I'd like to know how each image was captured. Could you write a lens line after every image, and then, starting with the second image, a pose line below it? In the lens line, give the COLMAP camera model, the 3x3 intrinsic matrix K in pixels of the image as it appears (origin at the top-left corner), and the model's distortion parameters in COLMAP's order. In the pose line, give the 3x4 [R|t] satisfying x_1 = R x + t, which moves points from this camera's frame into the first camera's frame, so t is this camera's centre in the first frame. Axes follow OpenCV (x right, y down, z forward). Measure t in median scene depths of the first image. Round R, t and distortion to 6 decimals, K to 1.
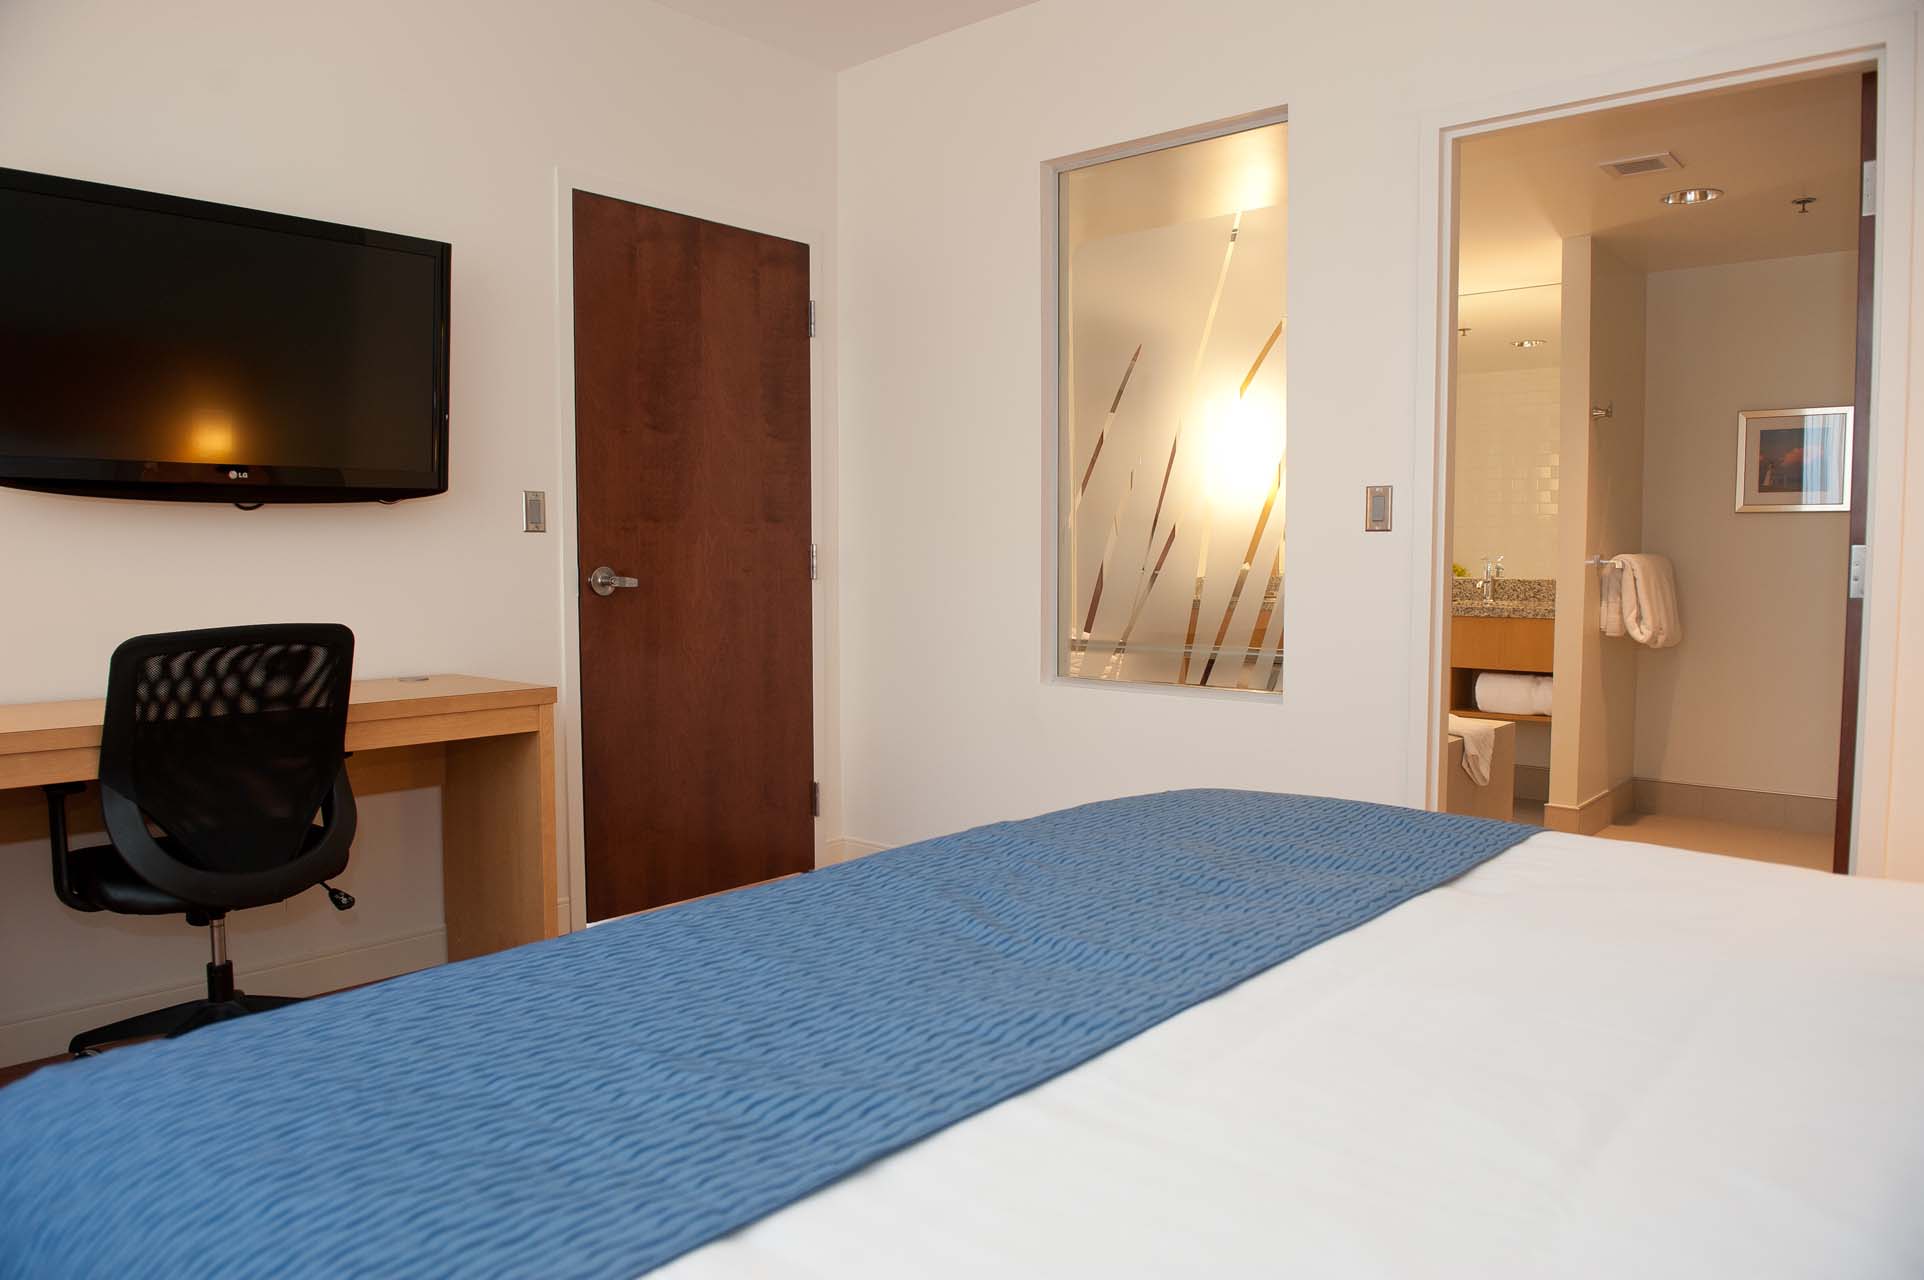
lens RADIAL K [[1298.3, 0, 962.0], [0, 1298.3, 640.0], [0, 0, 1]] dist [-0.042133, -0.004919]
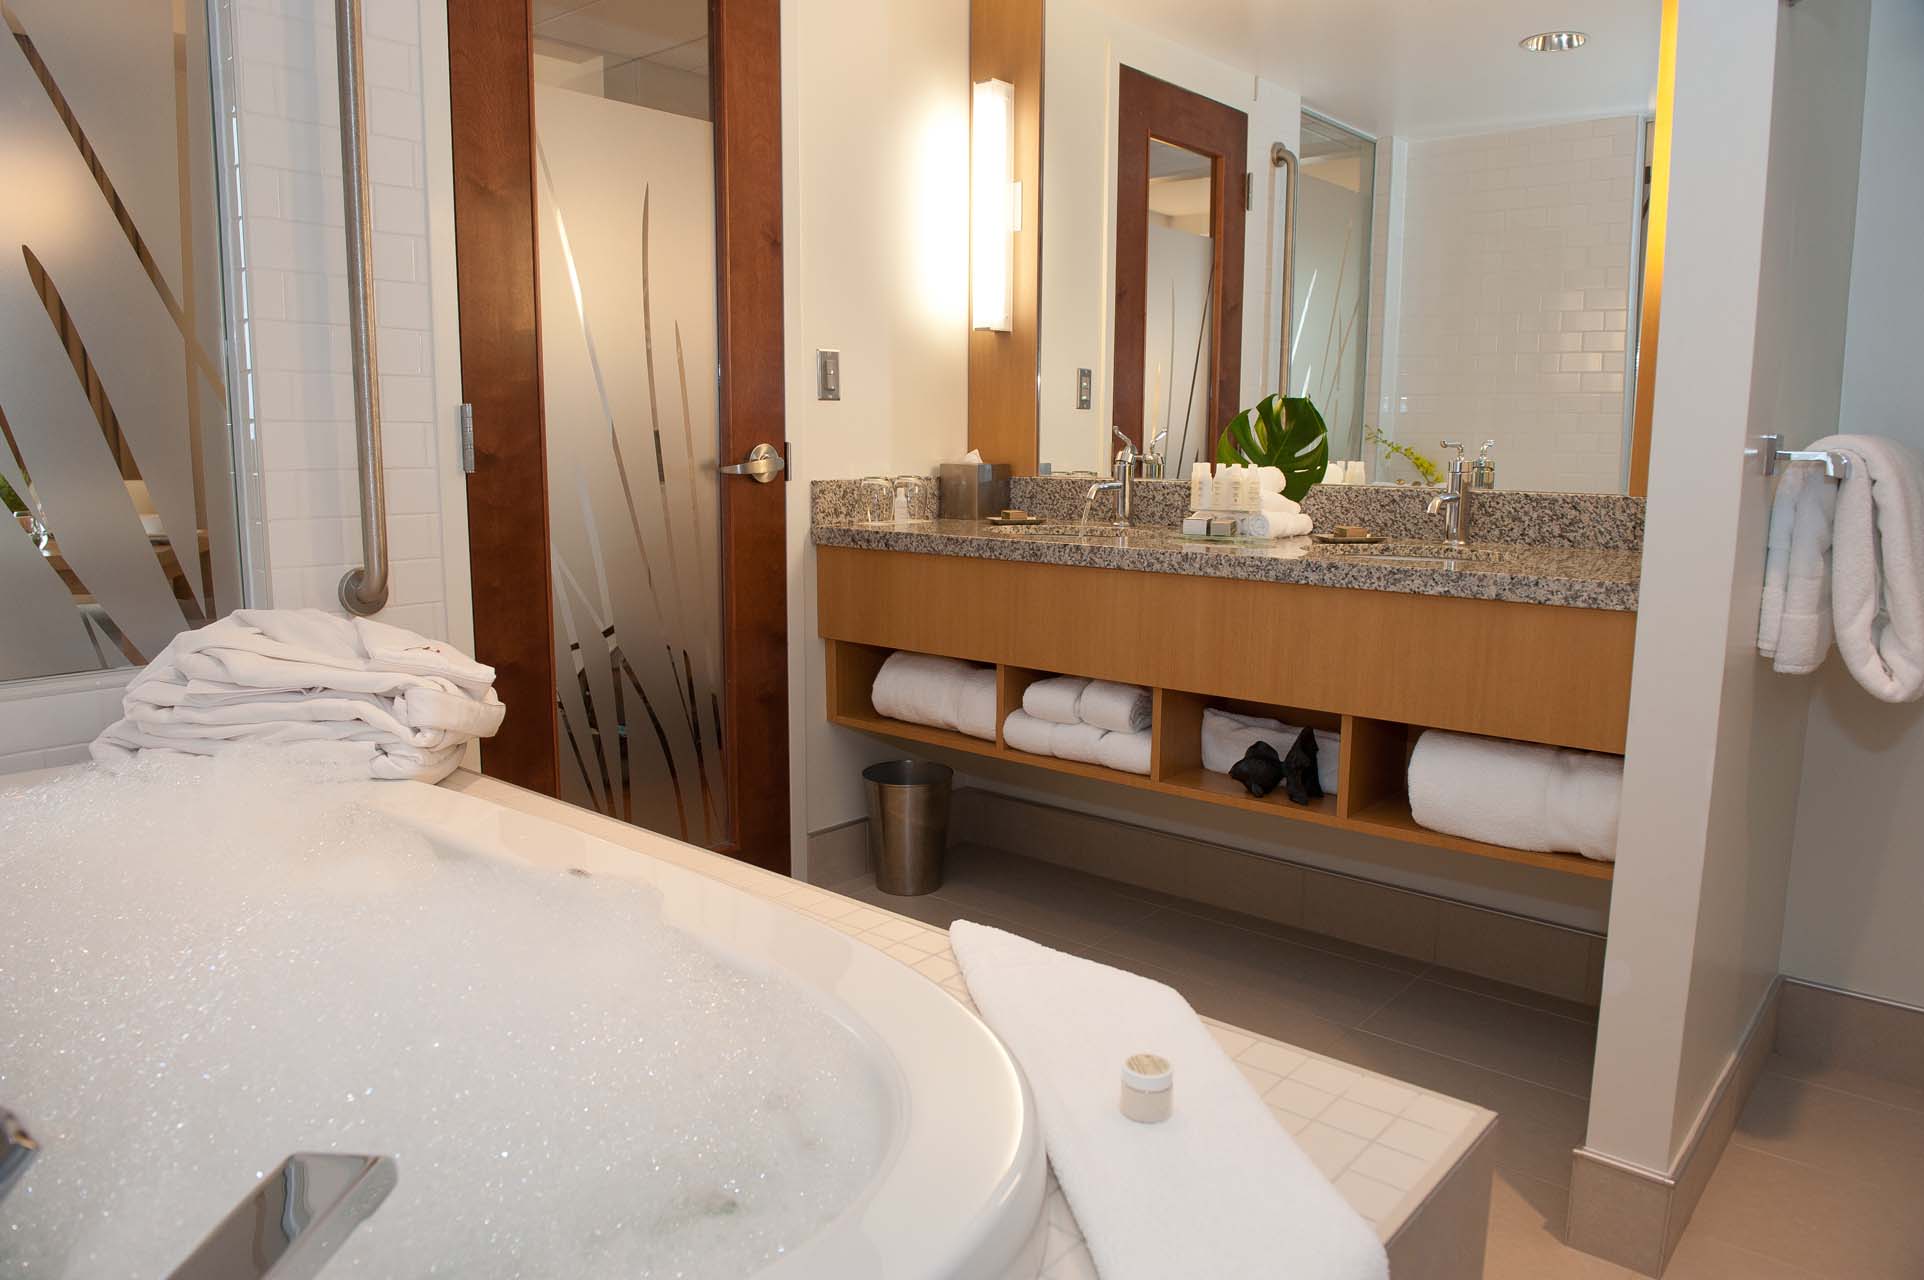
lens RADIAL K [[1298.3, 0, 962.0], [0, 1298.3, 640.0], [0, 0, 1]] dist [-0.042133, -0.004919]
pose [[0.999969, 0.005298, 0.005902, 0.271893], [-0.005804, 0.995992, 0.089256, -0.040156], [-0.005405, -0.089287, 0.995991, 0.640044]]
